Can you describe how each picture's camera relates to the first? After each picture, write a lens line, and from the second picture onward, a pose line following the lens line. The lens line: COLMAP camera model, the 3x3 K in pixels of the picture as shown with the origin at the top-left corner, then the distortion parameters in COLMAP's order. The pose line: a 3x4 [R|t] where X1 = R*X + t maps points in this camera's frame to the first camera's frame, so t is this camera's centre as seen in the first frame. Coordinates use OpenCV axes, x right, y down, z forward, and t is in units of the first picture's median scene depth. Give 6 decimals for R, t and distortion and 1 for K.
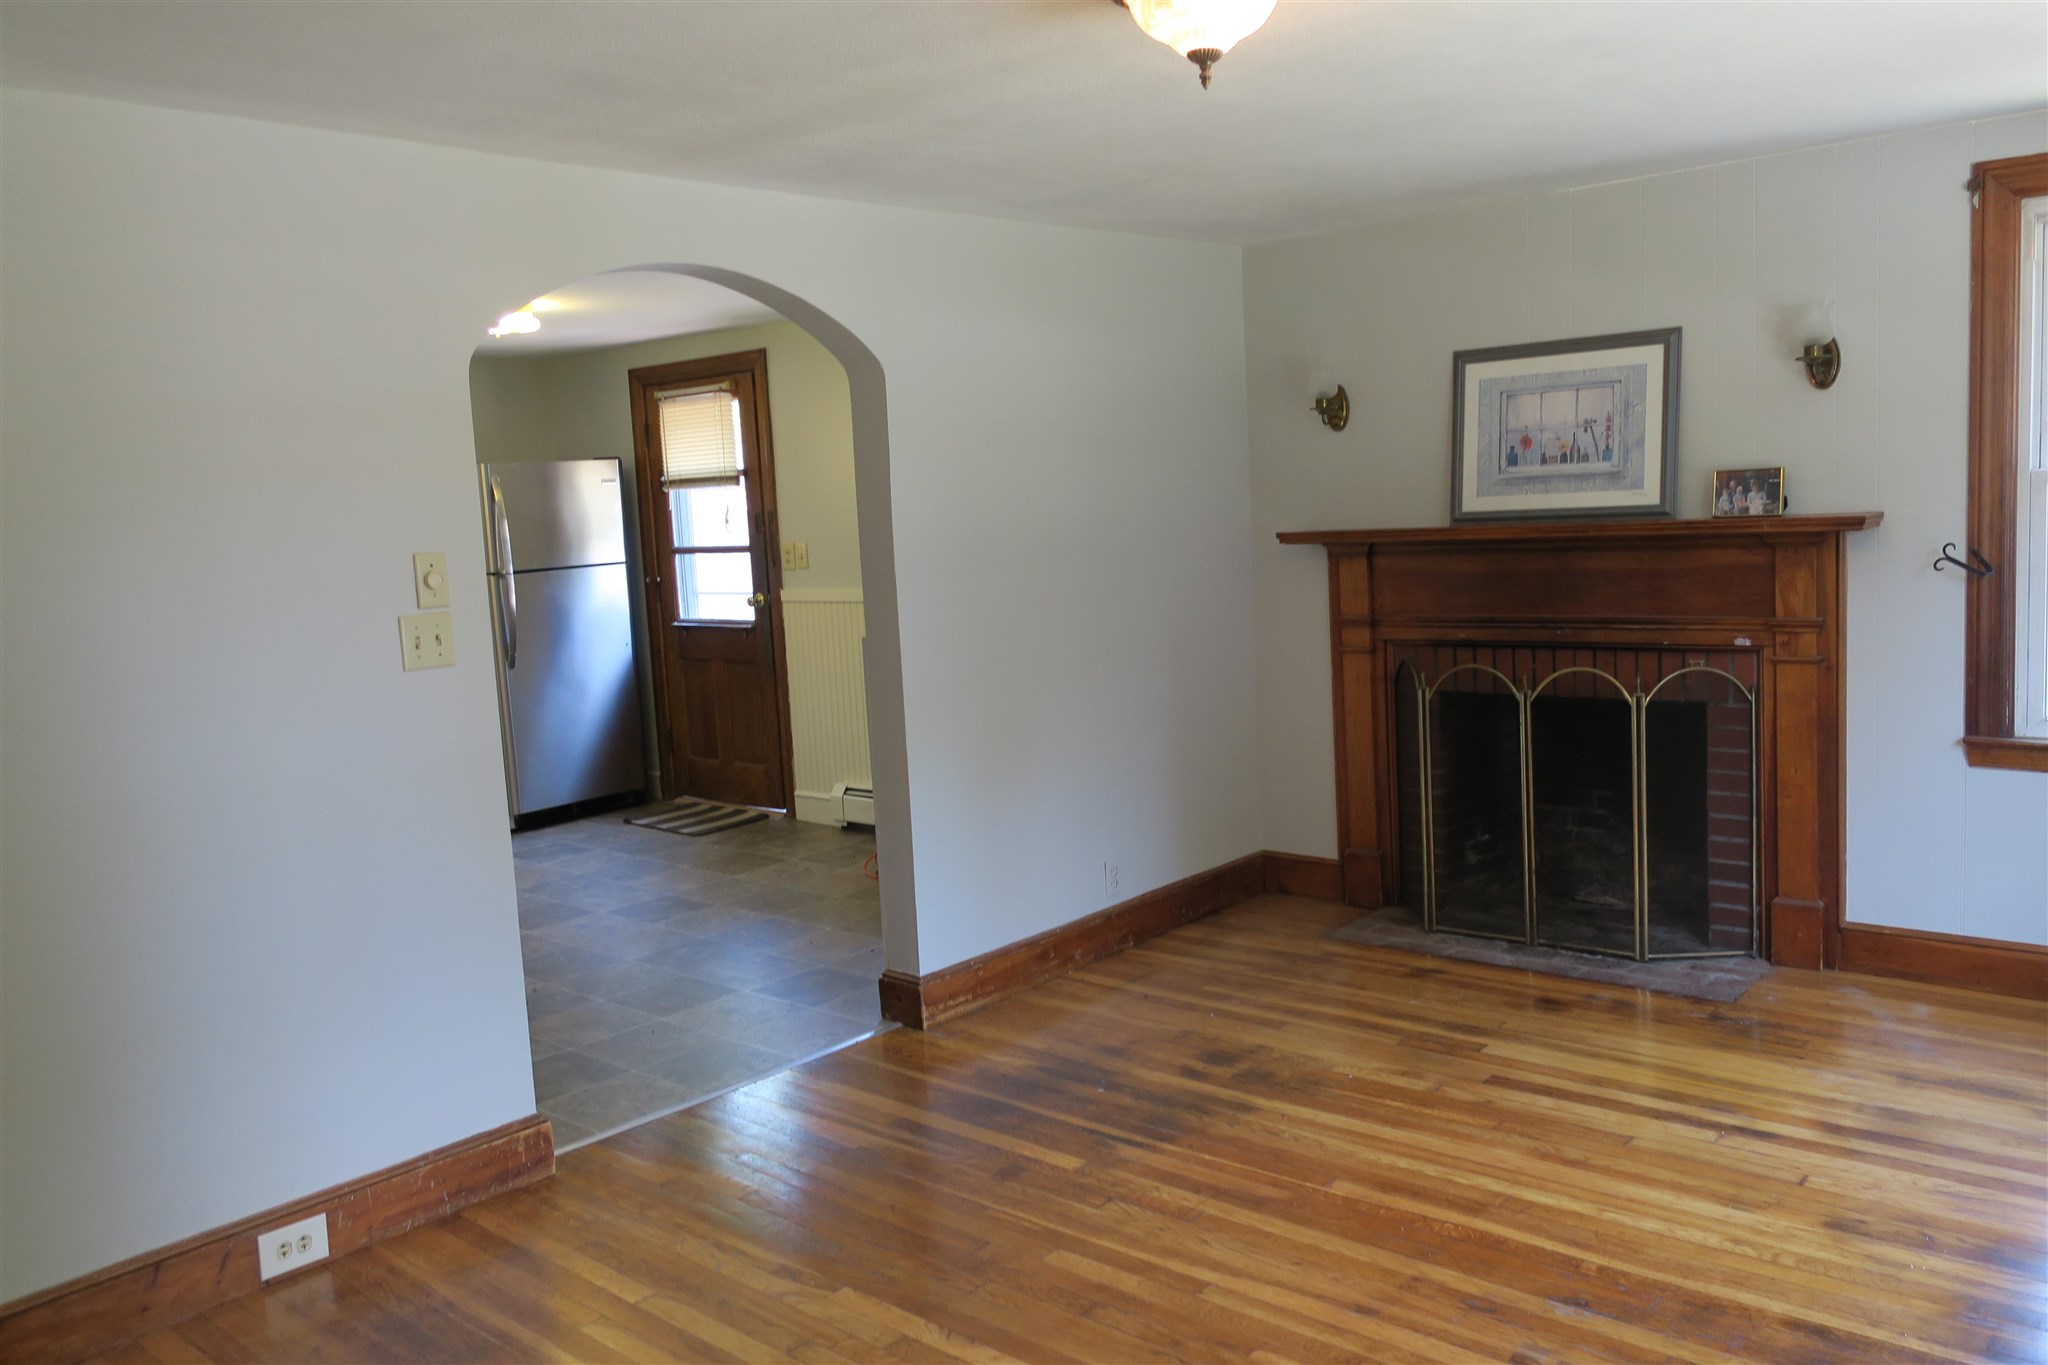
lens RADIAL K [[1615.1, 0, 1024.0], [0, 1615.1, 682.5], [0, 0, 1]] dist [0.005111, 0.004256]
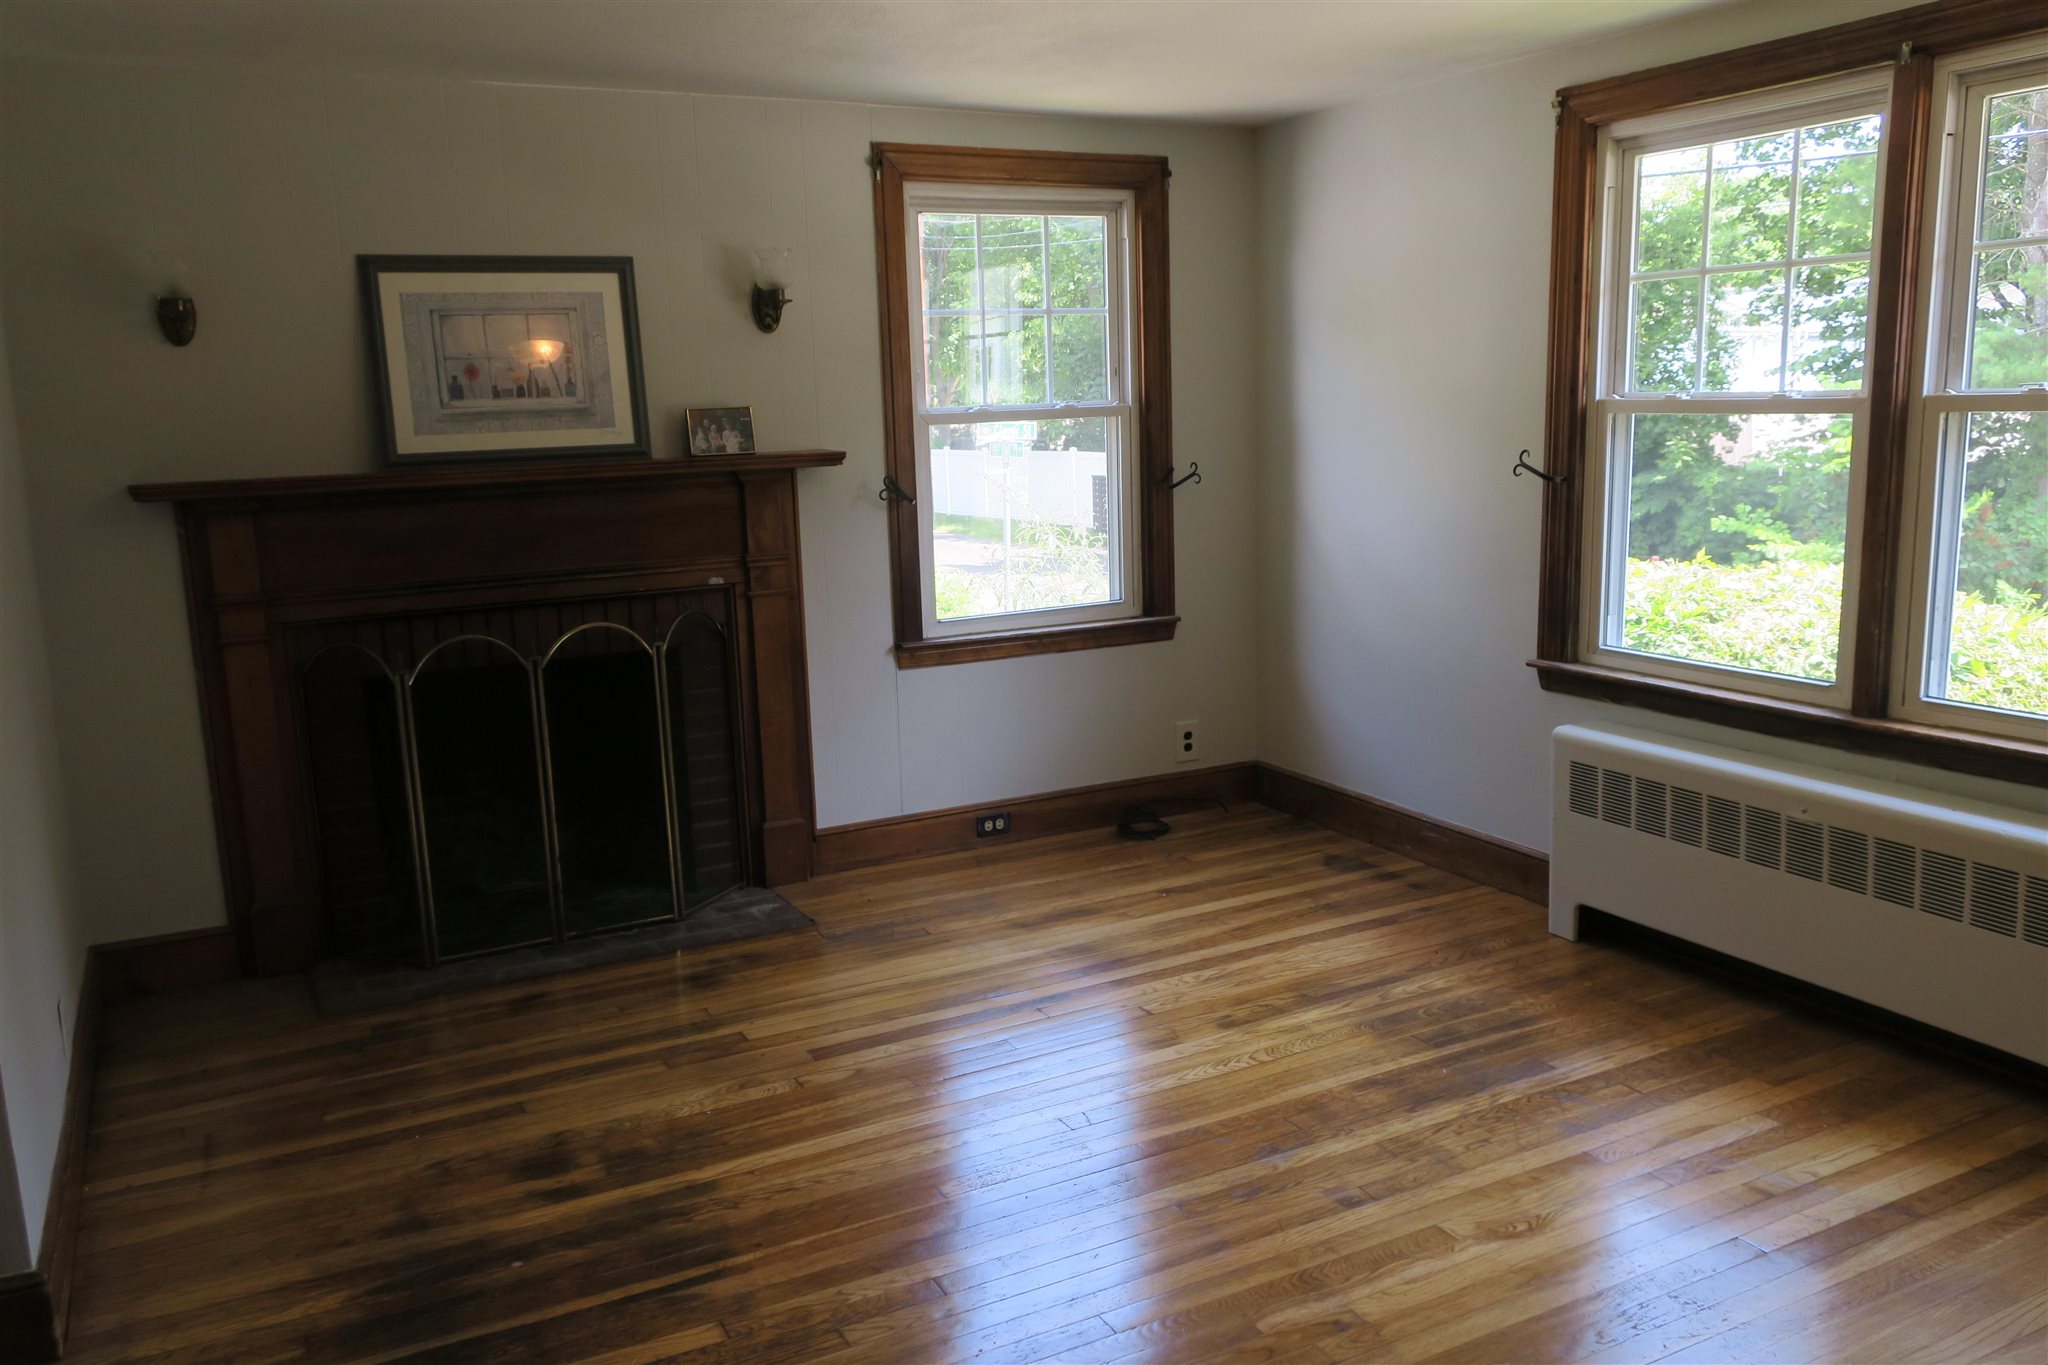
lens RADIAL K [[1616.4, 0, 1024.0], [0, 1616.4, 682.5], [0, 0, 1]] dist [-0.001213, 0.005875]
pose [[0.358840, -0.123182, 0.925235, -0.393030], [0.120684, 0.989056, 0.084874, -0.022754], [-0.925564, 0.081205, 0.369779, 0.419106]]
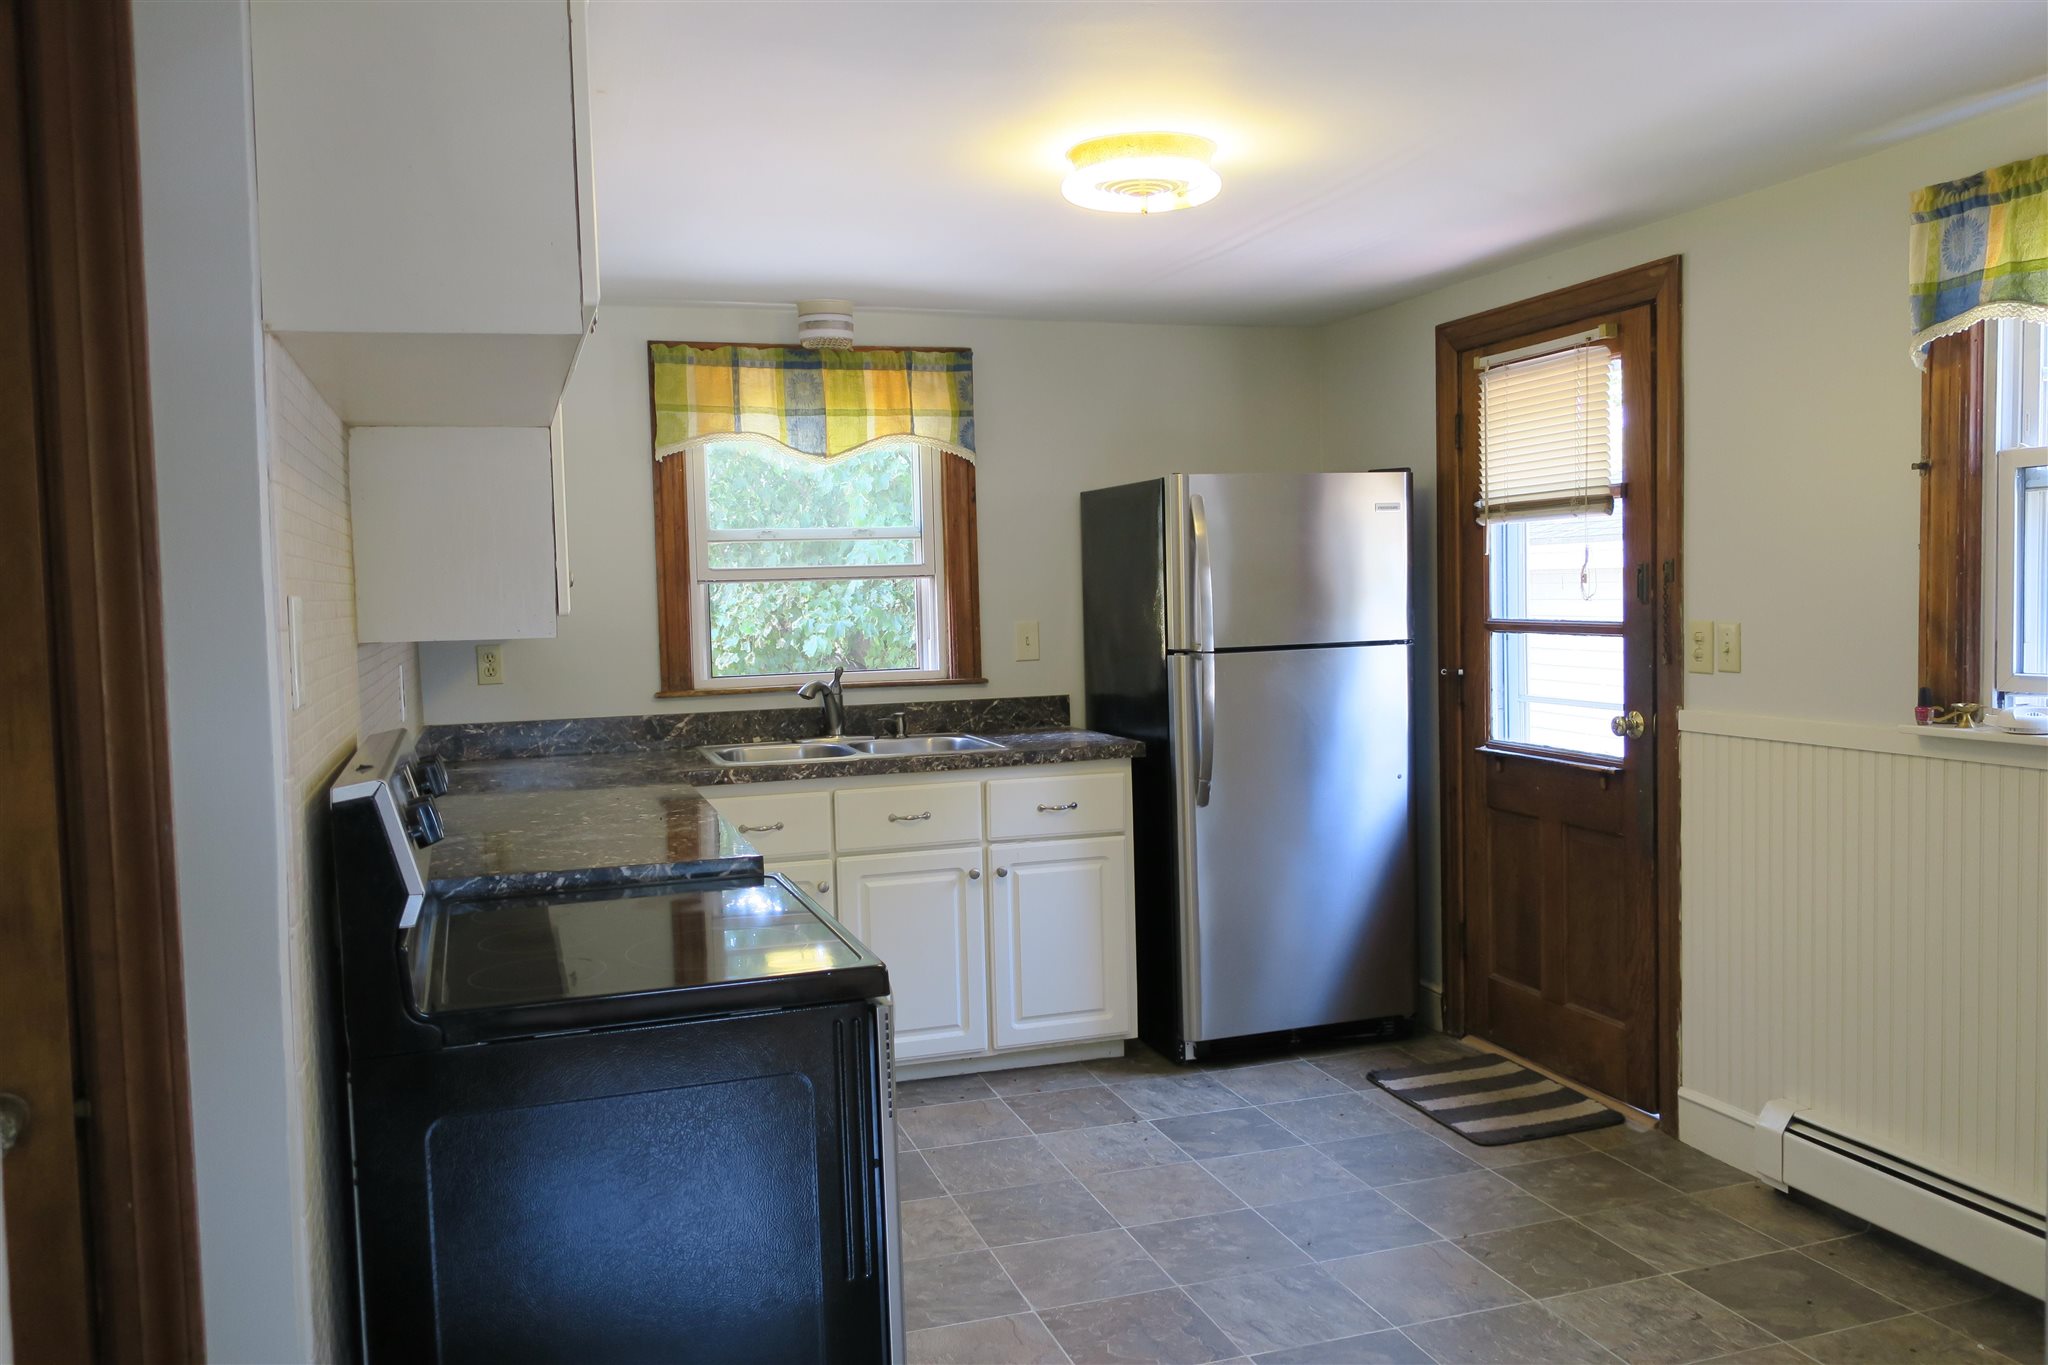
lens RADIAL K [[1562.5, 0, 1024.0], [0, 1562.5, 682.5], [0, 0, 1]] dist [0.001882, 0.000827]
pose [[0.856637, 0.060344, -0.512378, -0.104462], [-0.078086, 0.996860, -0.013148, -0.061195], [0.509975, 0.051273, 0.858660, 0.647892]]
